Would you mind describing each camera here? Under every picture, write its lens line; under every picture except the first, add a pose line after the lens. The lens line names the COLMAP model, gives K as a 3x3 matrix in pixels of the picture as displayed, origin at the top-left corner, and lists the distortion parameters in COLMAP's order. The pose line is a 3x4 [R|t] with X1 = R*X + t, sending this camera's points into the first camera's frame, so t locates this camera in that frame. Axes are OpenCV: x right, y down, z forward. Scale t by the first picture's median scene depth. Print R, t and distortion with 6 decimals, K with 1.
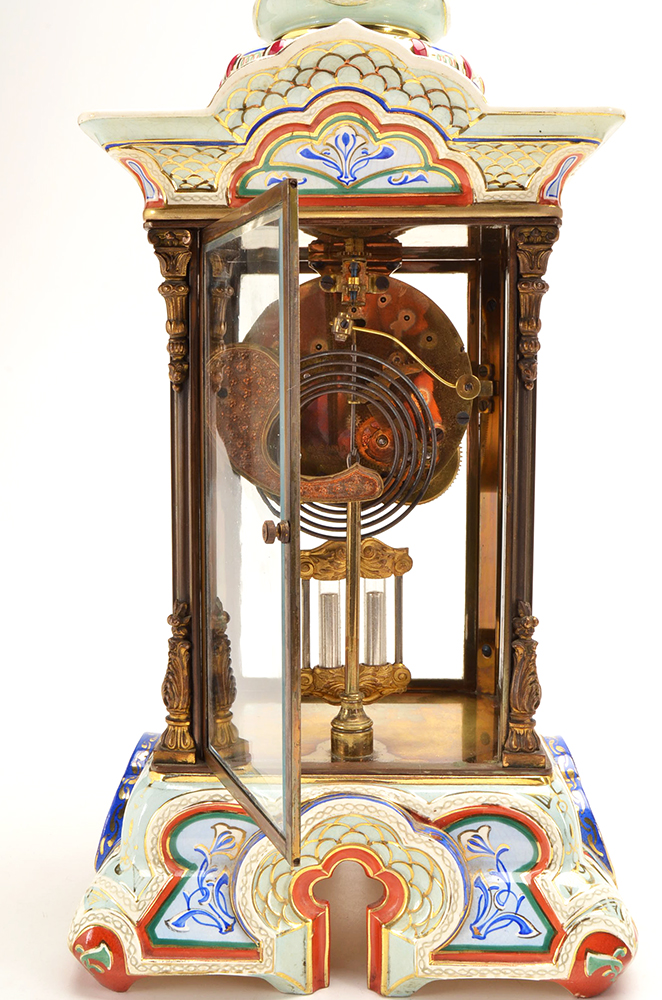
lens RADIAL K [[1189.3, 0, 331.0], [0, 1189.3, 500.0], [0, 0, 1]] dist [-0.012261, -0.004527]
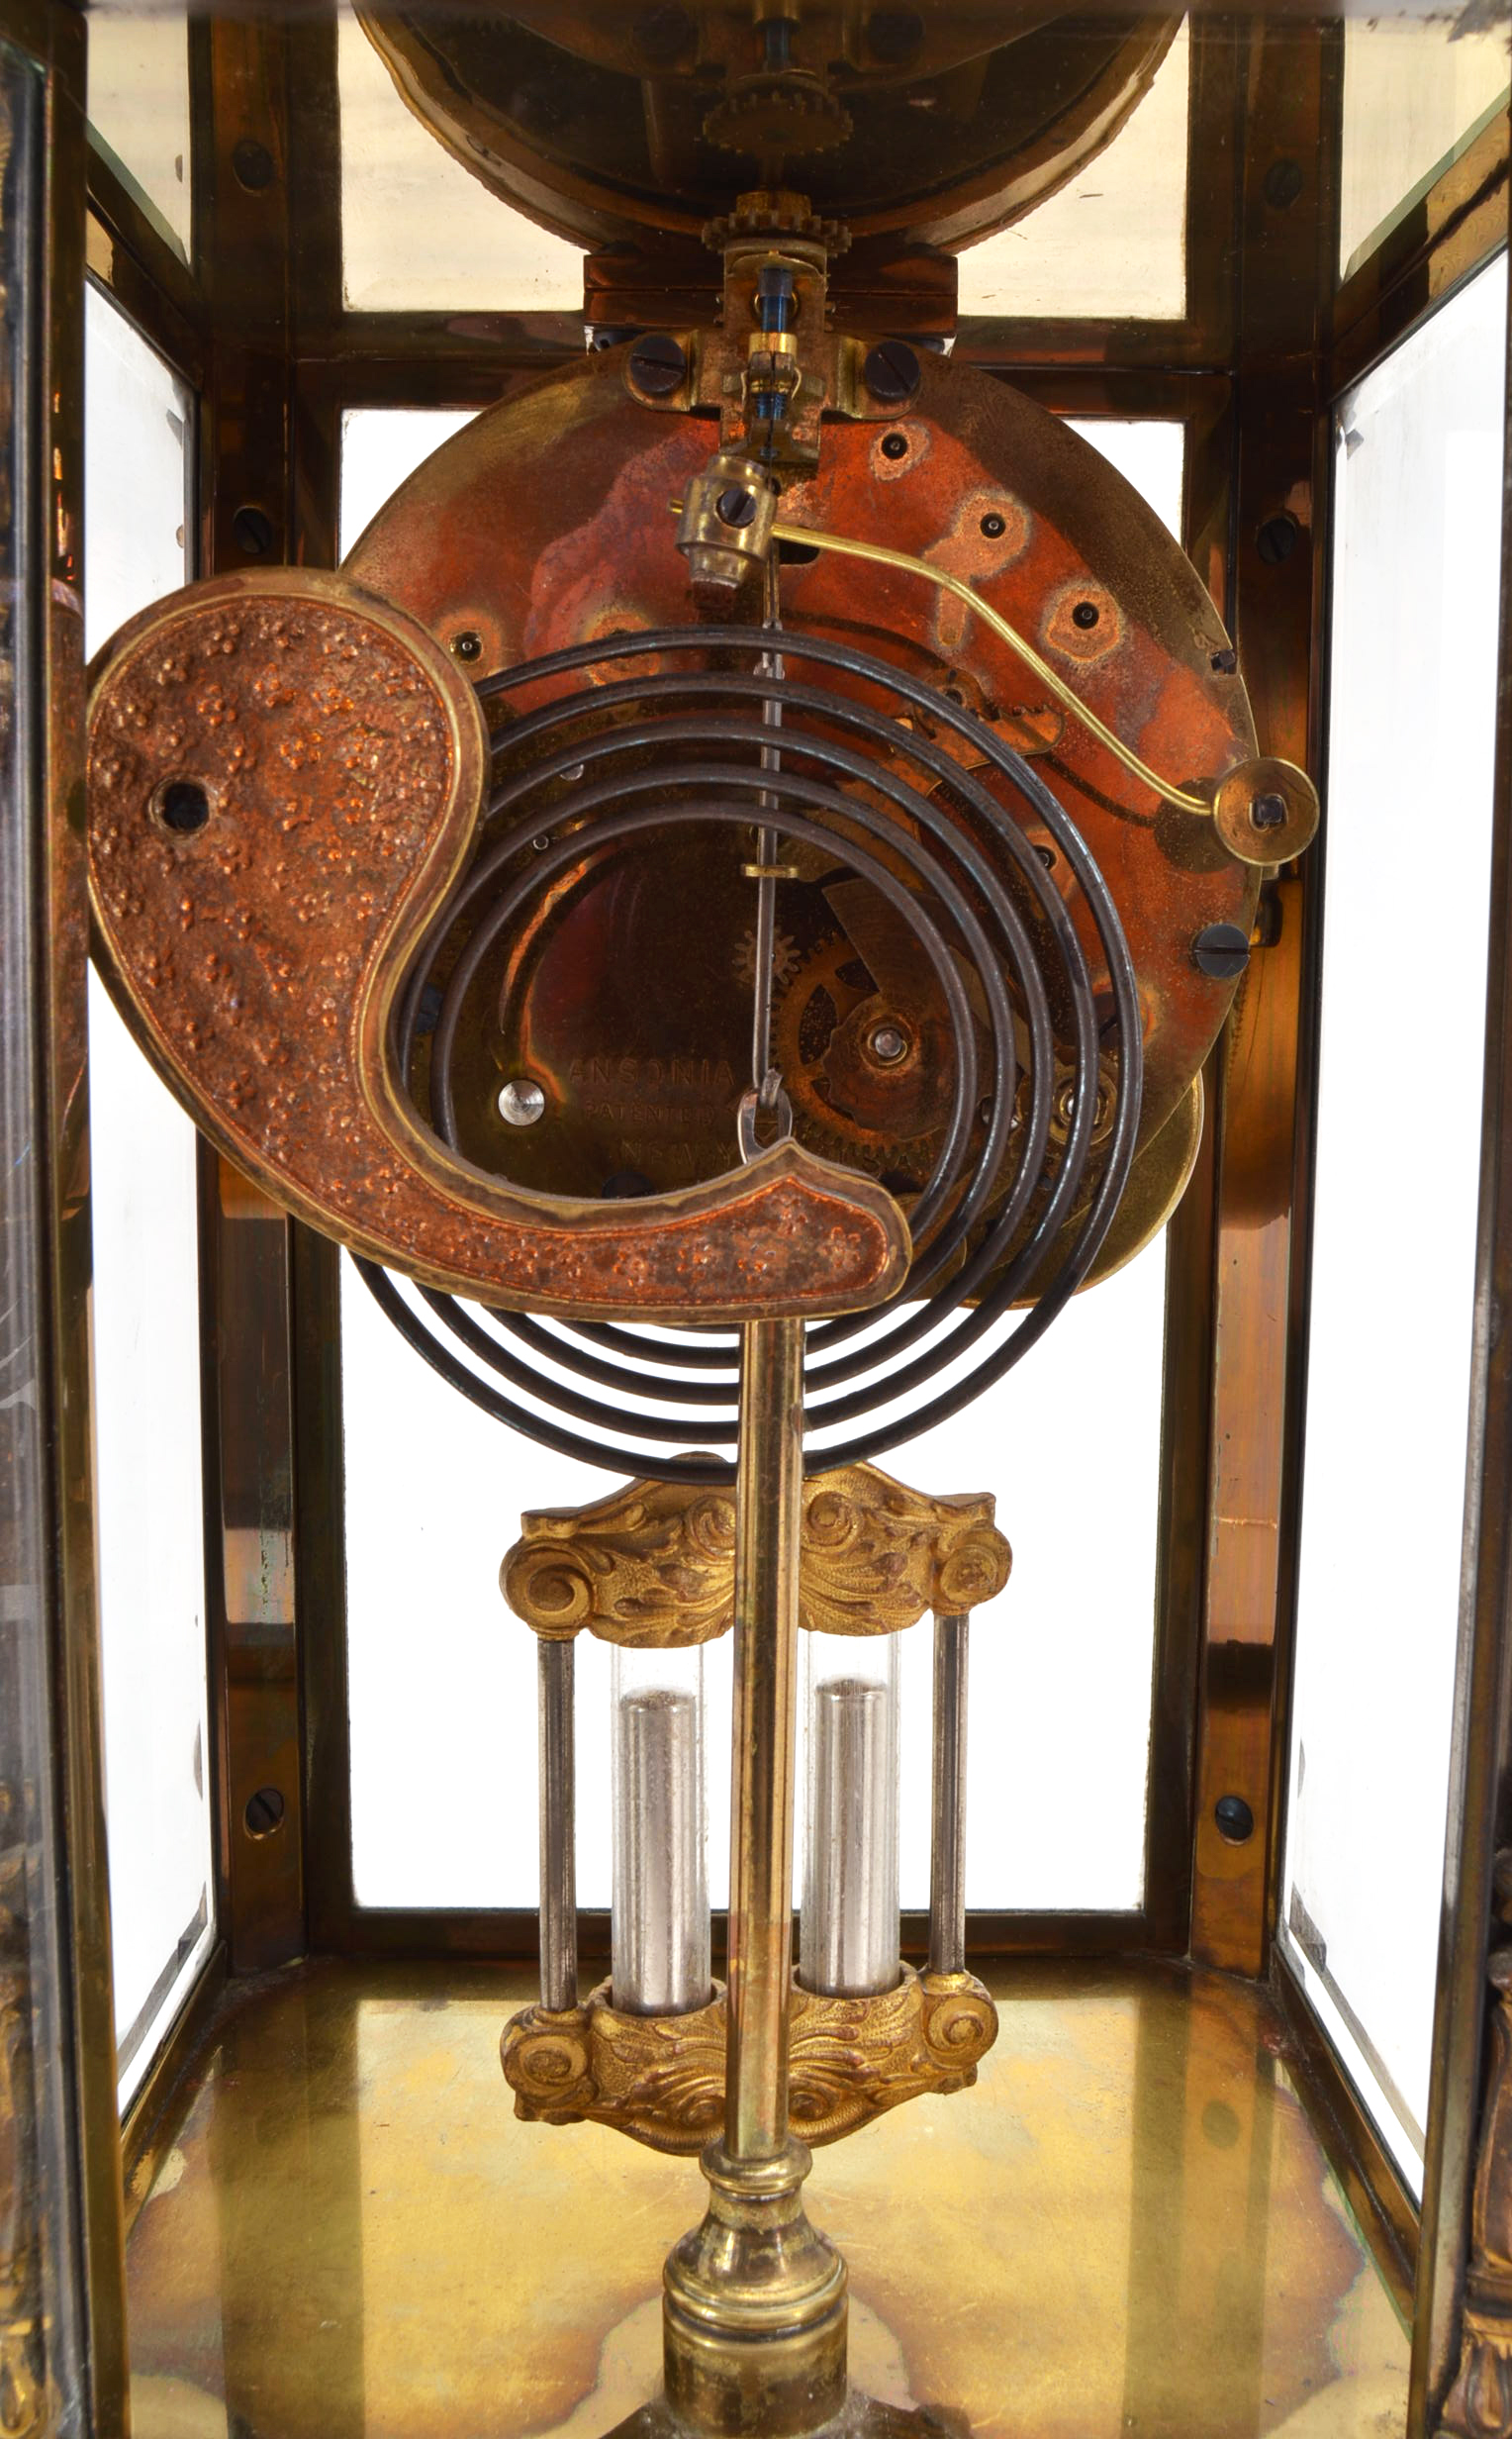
lens RADIAL K [[2588.0, 0, 756.0], [0, 2588.0, 1219.5], [0, 0, 1]] dist [-0.073415, -0.003639]
pose [[0.999384, 0.005232, 0.034701, -0.000436], [-0.005589, 0.999933, 0.010184, -0.020148], [-0.034645, -0.010371, 0.999346, 0.499671]]
